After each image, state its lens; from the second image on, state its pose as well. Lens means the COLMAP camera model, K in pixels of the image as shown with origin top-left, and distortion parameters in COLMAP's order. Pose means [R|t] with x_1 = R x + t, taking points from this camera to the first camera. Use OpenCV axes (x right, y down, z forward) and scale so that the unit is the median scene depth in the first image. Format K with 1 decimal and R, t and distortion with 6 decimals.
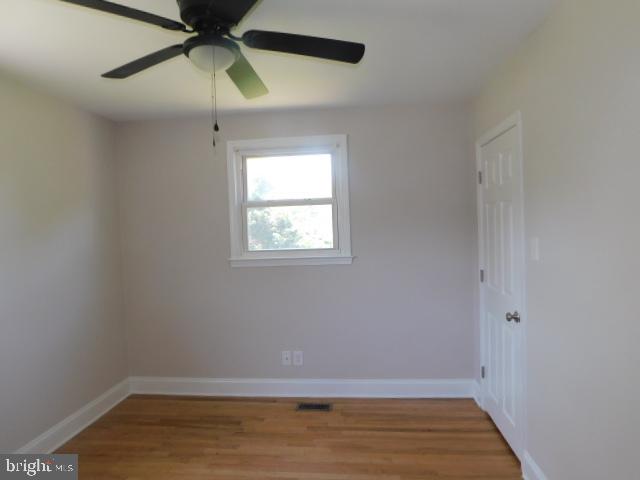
lens RADIAL K [[421.1, 0, 323.4], [0, 421.1, 235.5], [0, 0, 1]] dist [-0.075639, 0.055108]
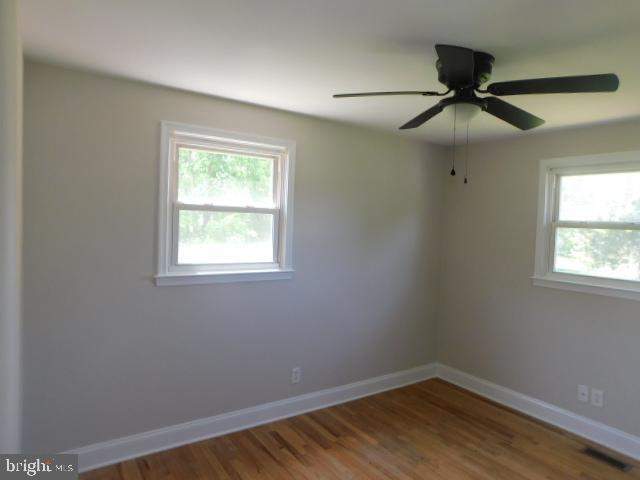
lens RADIAL K [[421.1, 0, 323.4], [0, 421.1, 235.5], [0, 0, 1]] dist [-0.075639, 0.055108]
pose [[0.647014, 0.085947, -0.757619, 0.213143], [-0.084646, 0.995581, 0.040654, -0.044154], [0.757765, 0.037826, 0.651430, -0.036604]]
